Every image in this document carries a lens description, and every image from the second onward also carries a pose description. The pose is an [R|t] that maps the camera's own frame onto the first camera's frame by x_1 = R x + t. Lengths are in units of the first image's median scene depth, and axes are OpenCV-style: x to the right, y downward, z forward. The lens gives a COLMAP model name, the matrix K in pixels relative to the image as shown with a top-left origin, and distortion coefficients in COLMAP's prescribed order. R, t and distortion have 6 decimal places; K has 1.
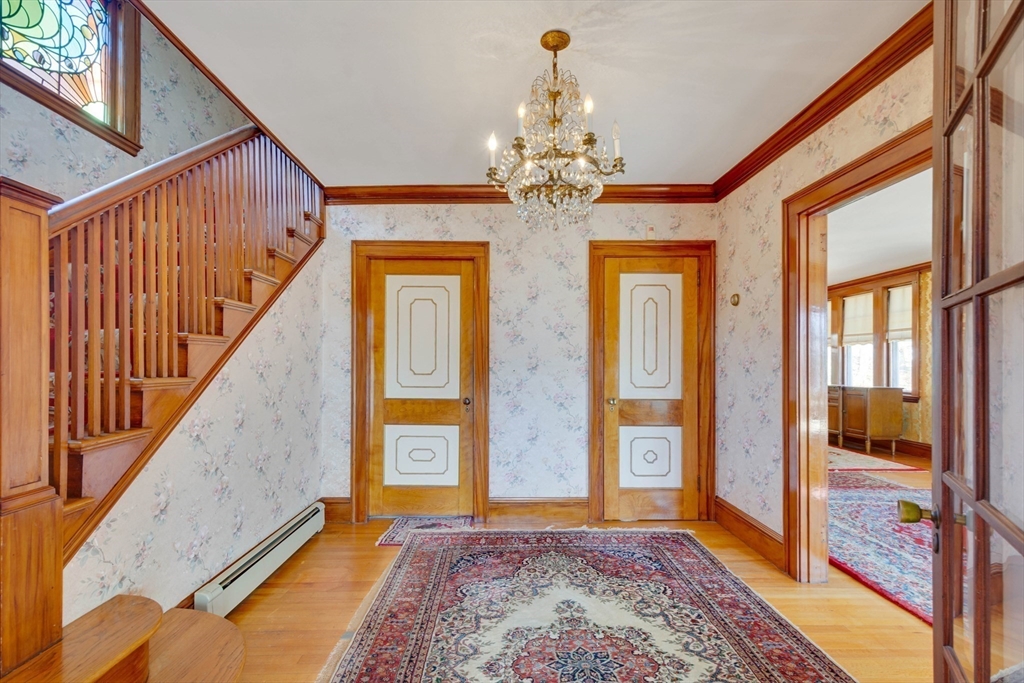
lens RADIAL K [[458.4, 0, 508.3], [0, 458.4, 362.5], [0, 0, 1]] dist [0.001929, 0.000113]
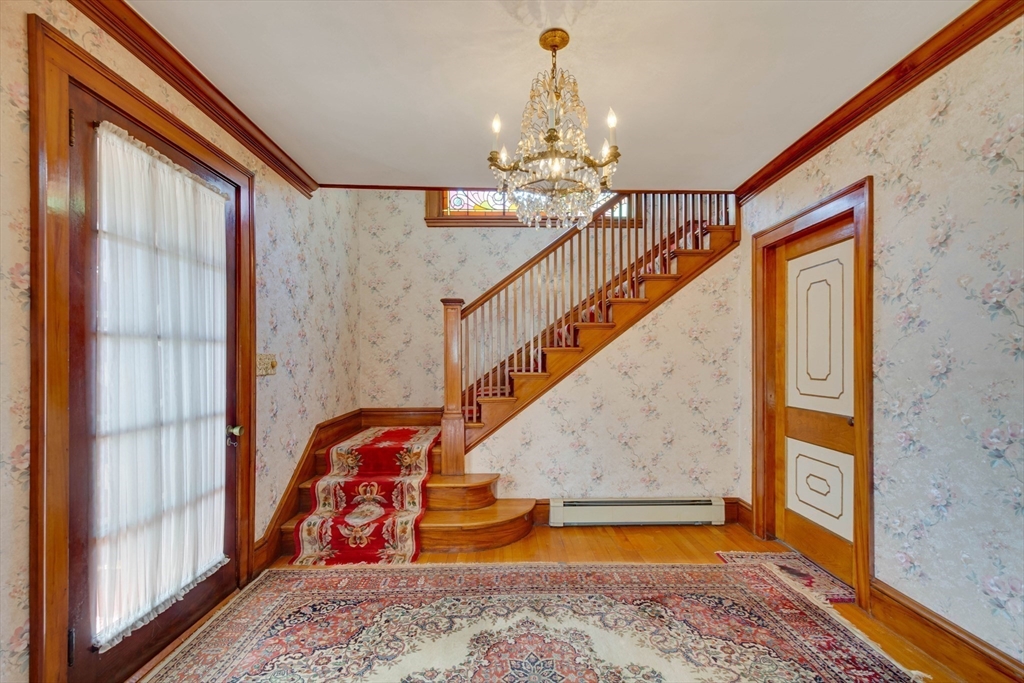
lens RADIAL K [[454.3, 0, 511.4], [0, 454.3, 358.6], [0, 0, 1]] dist [0.003595, 0.000372]
pose [[-0.003186, -0.010750, -0.999937, 0.605649], [0.001398, 0.999941, -0.010755, -0.002035], [0.999994, -0.001432, -0.003171, 0.510302]]
